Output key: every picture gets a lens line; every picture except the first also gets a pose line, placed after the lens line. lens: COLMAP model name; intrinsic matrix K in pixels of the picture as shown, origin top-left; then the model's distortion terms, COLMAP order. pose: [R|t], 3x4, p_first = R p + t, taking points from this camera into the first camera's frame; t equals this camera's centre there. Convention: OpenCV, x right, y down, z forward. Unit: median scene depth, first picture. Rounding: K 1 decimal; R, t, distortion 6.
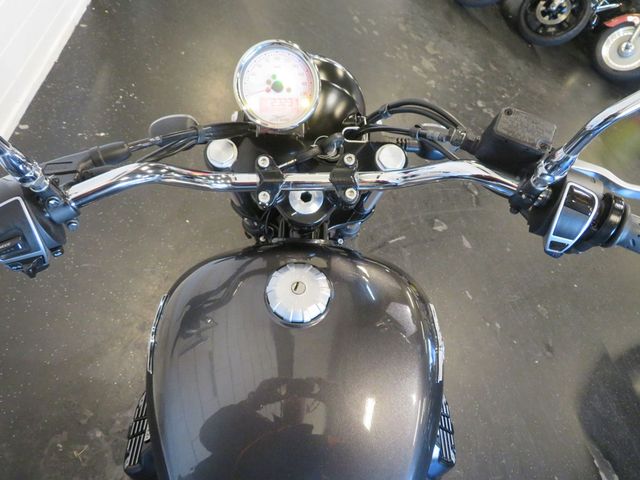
lens RADIAL K [[457.1, 0, 320.0], [0, 457.1, 240.0], [0, 0, 1]] dist [0.005062, -0.000731]
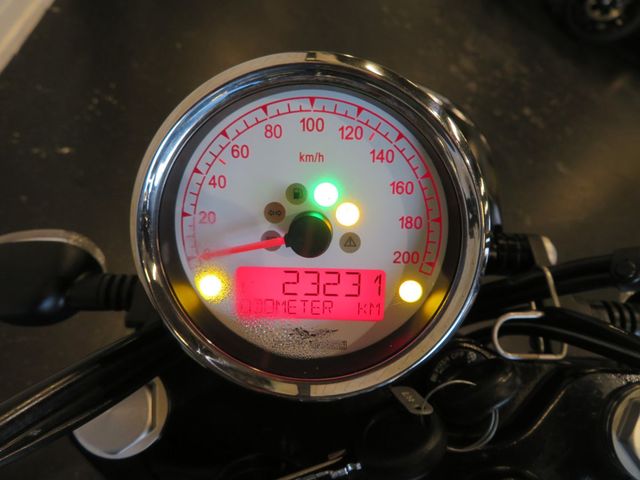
lens RADIAL K [[457.1, 0, 320.0], [0, 457.1, 240.0], [0, 0, 1]] dist [0.005062, -0.000731]
pose [[0.999304, 0.031283, -0.020344, -0.014140], [-0.030964, 0.999395, 0.015816, -0.058514], [0.020826, -0.015175, 0.999668, 0.129356]]
